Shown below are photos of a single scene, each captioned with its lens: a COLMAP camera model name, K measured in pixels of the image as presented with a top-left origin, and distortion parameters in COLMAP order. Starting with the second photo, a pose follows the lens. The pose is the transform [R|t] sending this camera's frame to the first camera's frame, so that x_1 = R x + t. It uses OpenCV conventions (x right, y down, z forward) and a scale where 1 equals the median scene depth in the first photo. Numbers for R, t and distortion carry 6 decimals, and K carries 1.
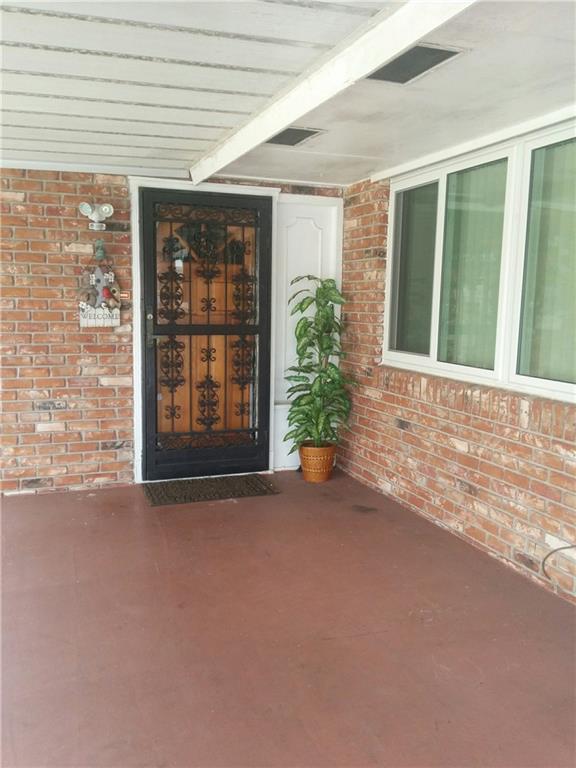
lens RADIAL K [[692.8, 0, 288.0], [0, 692.8, 384.0], [0, 0, 1]] dist [0.057250, -0.005814]
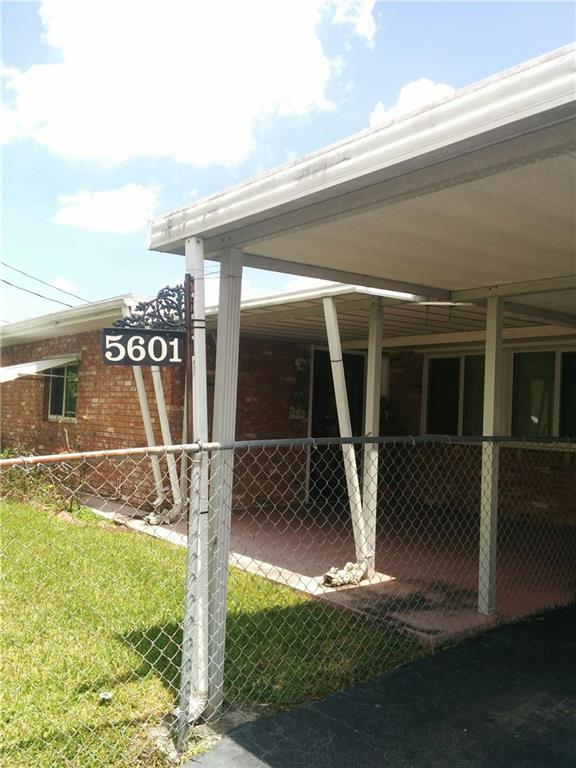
lens RADIAL K [[692.8, 0, 288.0], [0, 692.8, 384.0], [0, 0, 1]] dist [0.057250, -0.005814]
pose [[0.944088, 0.039919, 0.327267, -1.138628], [0.013966, 0.986910, -0.160667, 0.160633], [-0.329397, 0.156254, 0.931173, -0.984856]]
